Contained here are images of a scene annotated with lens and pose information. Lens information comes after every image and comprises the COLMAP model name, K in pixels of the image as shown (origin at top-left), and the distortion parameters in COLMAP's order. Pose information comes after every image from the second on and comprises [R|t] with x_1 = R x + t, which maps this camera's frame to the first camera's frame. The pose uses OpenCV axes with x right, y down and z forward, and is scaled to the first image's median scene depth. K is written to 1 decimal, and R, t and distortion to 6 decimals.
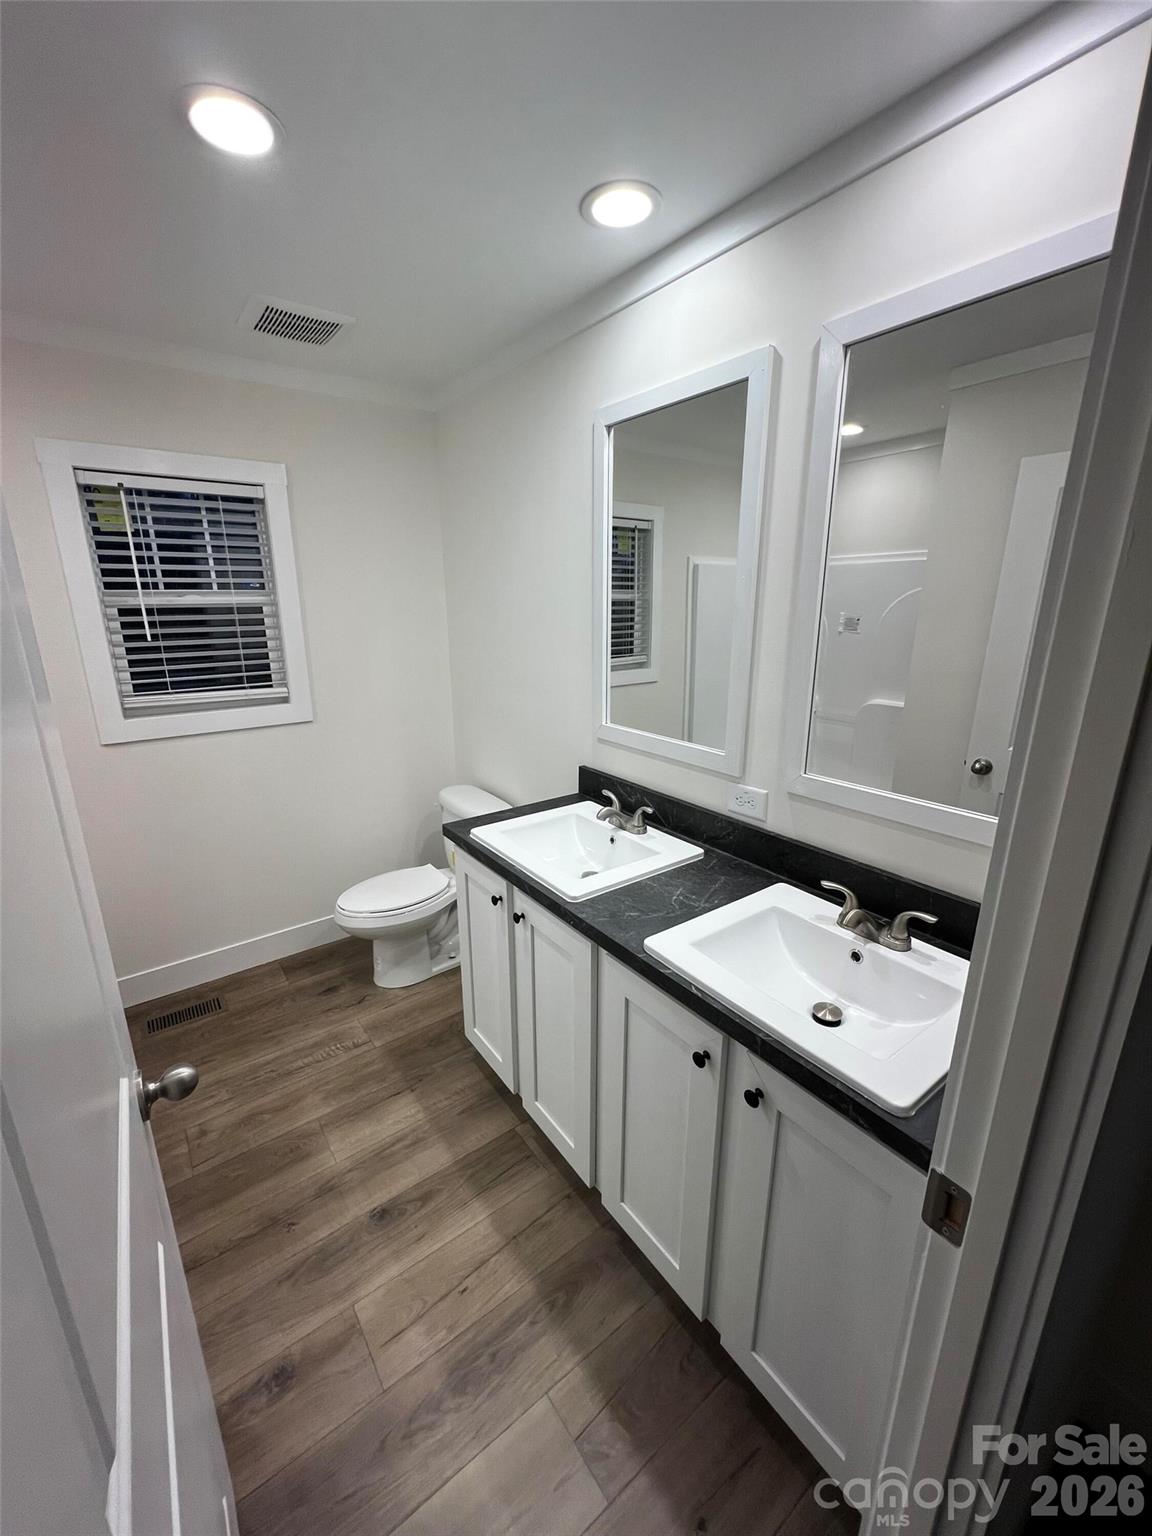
lens RADIAL K [[617.9, 0, 568.9], [0, 617.9, 758.7], [0, 0, 1]] dist [0.000481, 0.000523]
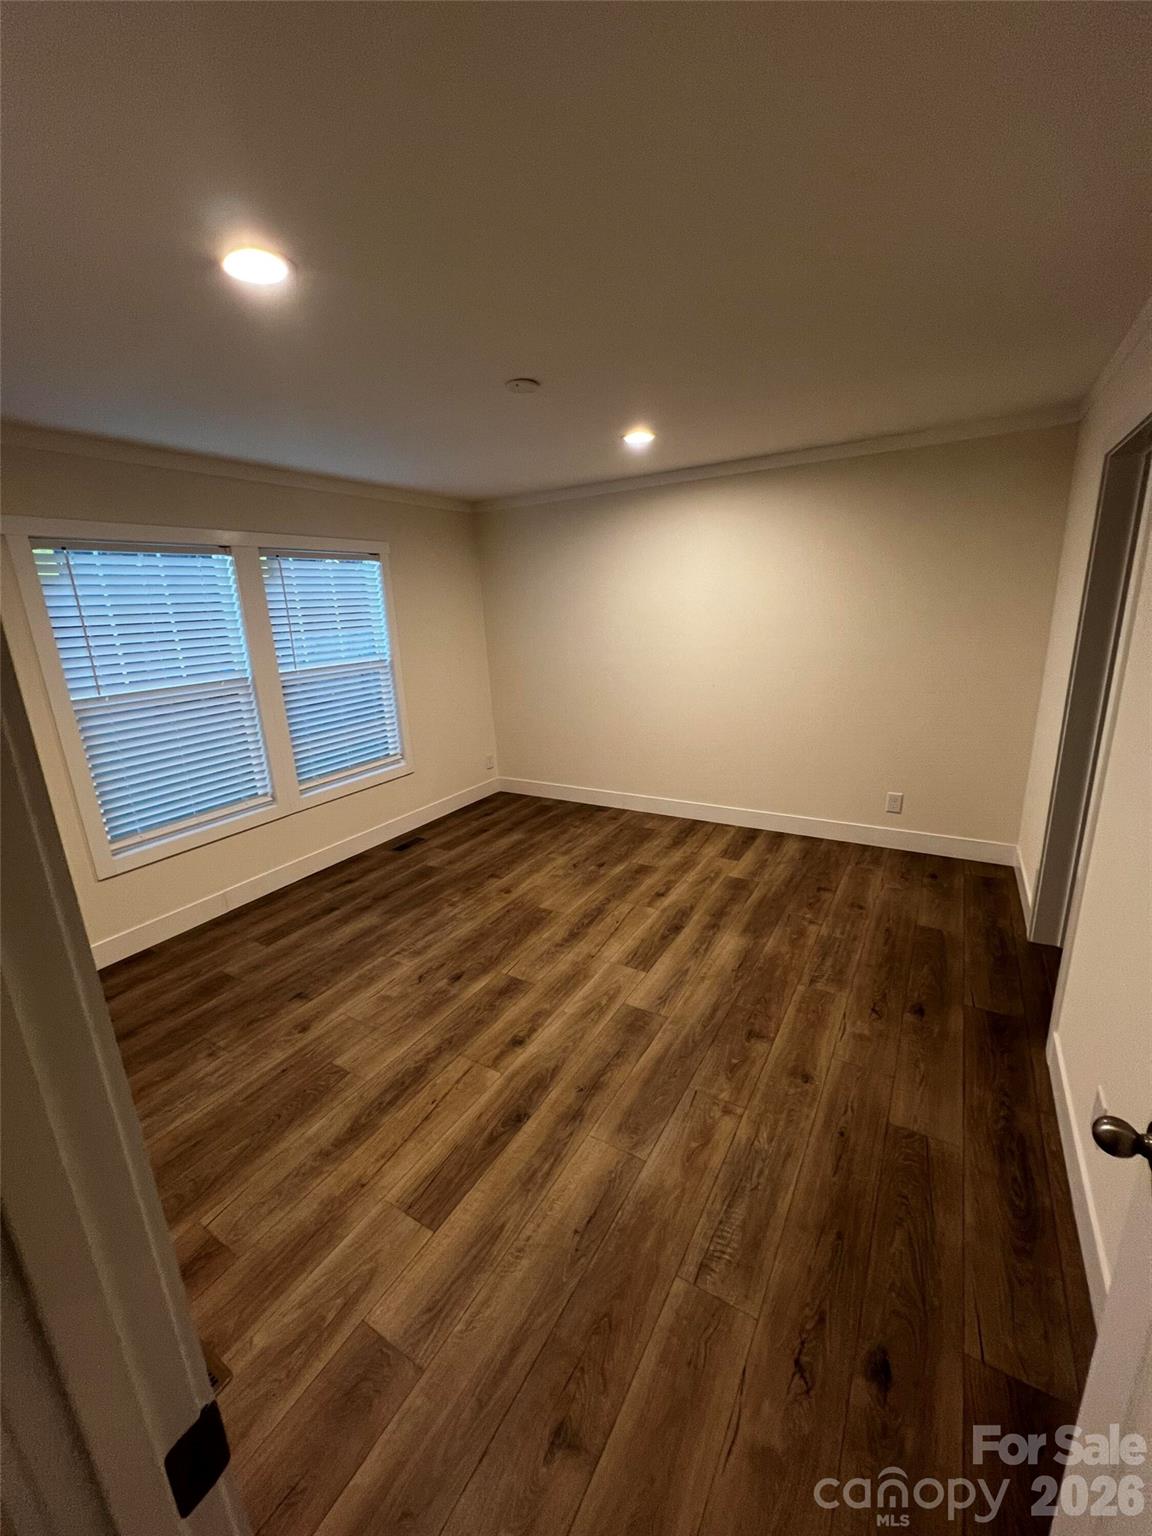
lens RADIAL K [[617.9, 0, 565.4], [0, 617.9, 757.3], [0, 0, 1]] dist [0.000481, 0.000523]
pose [[-0.926769, 0.141256, -0.348061, -0.060349], [-0.041402, 0.882542, 0.468408, -0.485666], [0.373344, 0.448516, -0.812063, 1.736263]]
